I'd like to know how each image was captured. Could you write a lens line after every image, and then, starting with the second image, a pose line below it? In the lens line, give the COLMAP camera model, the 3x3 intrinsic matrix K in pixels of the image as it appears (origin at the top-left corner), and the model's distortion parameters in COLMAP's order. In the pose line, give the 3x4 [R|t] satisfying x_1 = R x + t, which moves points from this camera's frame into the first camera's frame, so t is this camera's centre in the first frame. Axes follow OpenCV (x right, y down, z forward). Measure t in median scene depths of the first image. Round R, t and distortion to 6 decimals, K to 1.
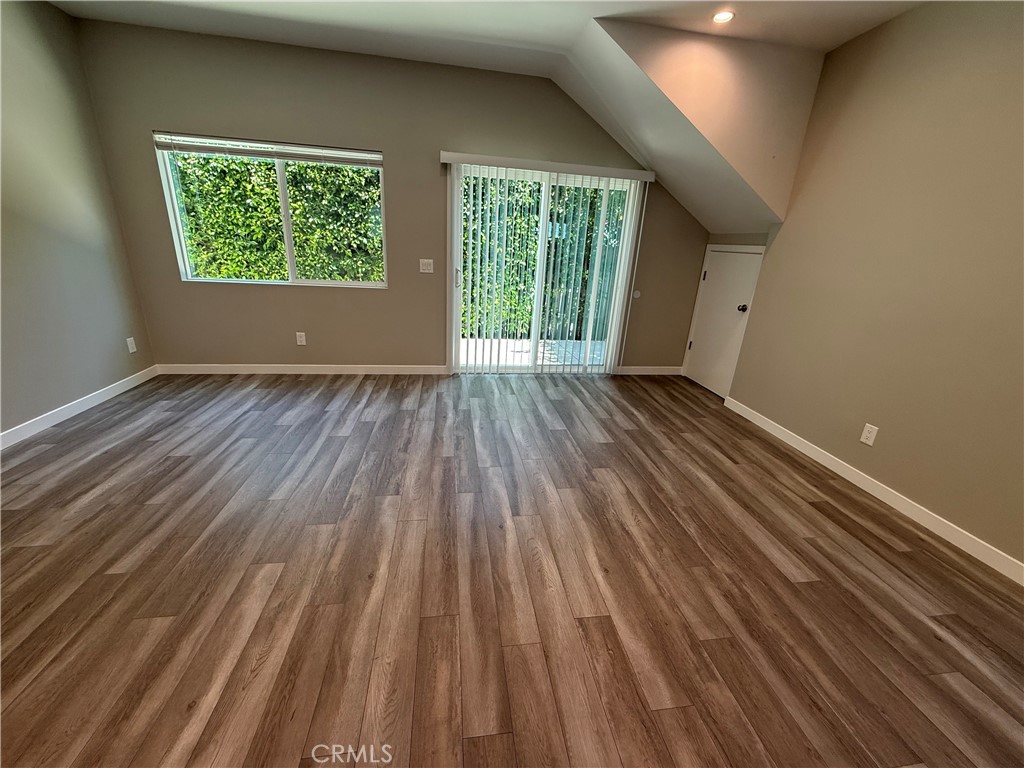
lens RADIAL K [[409.6, 0, 511.0], [0, 409.6, 384.4], [0, 0, 1]] dist [0.000388, -0.000159]
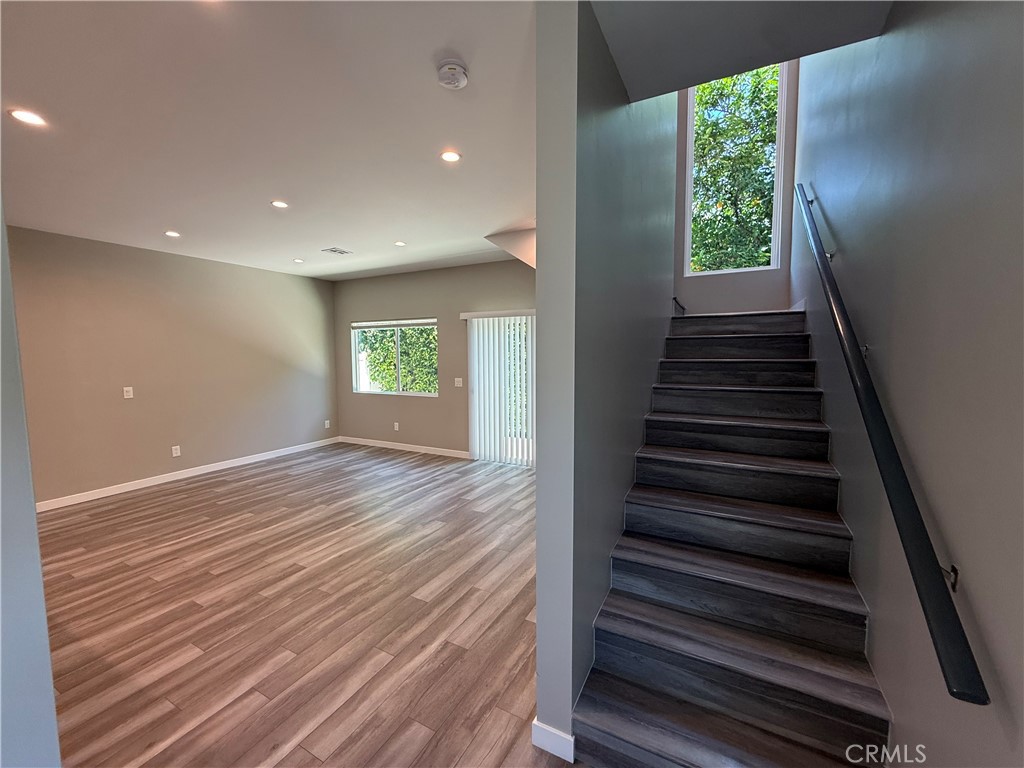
lens RADIAL K [[409.6, 0, 511.0], [0, 409.6, 384.4], [0, 0, 1]] dist [0.000388, -0.000159]
pose [[0.801774, -0.013013, -0.597486, 1.022136], [-0.150023, 0.963367, -0.222299, 0.025279], [0.578491, 0.267870, 0.770450, -0.044246]]
